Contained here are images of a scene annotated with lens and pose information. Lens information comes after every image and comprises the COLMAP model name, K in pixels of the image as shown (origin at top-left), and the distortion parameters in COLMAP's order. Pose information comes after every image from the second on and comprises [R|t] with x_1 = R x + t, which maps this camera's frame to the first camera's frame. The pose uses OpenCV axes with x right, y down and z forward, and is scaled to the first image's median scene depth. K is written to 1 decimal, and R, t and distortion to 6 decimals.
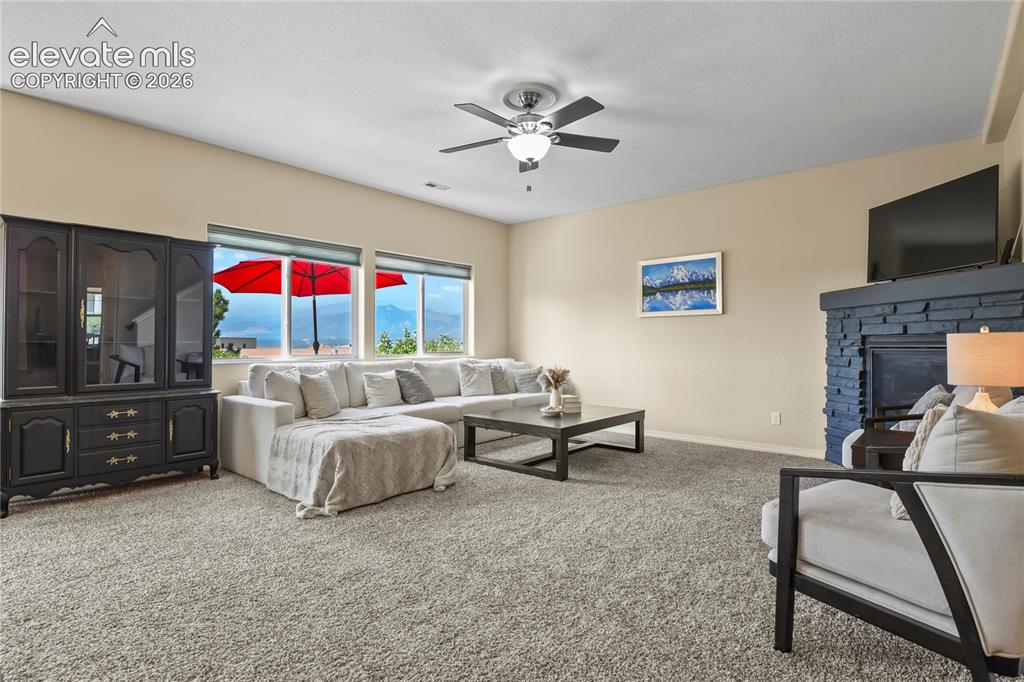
lens RADIAL K [[501.0, 0, 518.8], [0, 501.0, 340.3], [0, 0, 1]] dist [-0.011447, -0.001962]
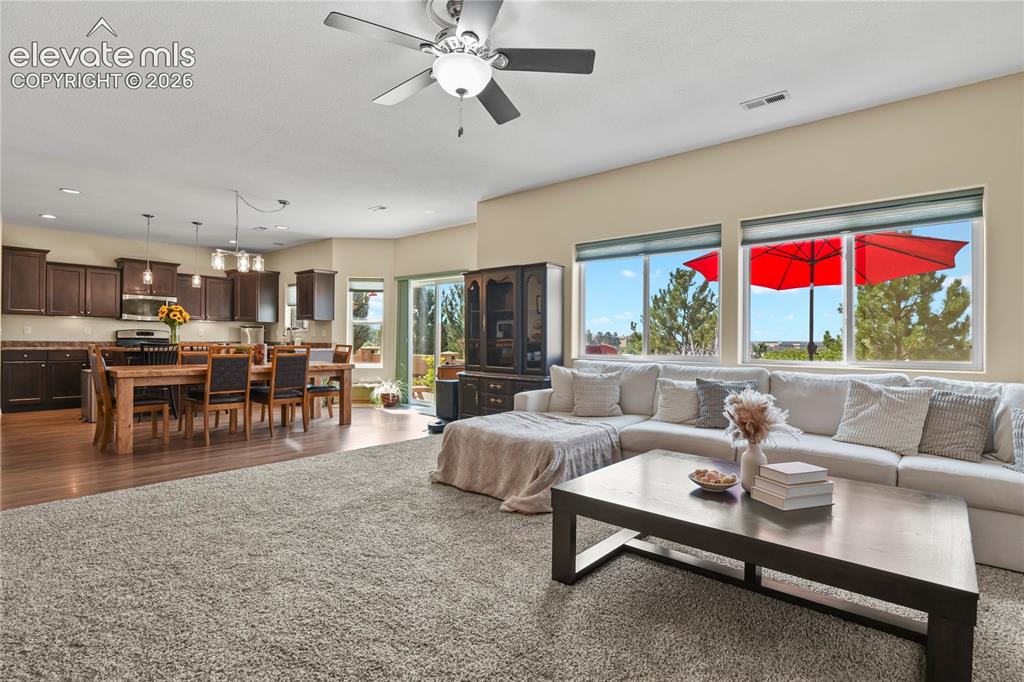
lens RADIAL K [[497.9, 0, 516.6], [0, 497.9, 340.8], [0, 0, 1]] dist [-0.003955, -0.008509]
pose [[-0.007557, 0.001692, -0.999970, 0.522633], [-0.006340, 0.999978, 0.001740, 0.002427], [0.999951, 0.006353, -0.007546, 0.754258]]
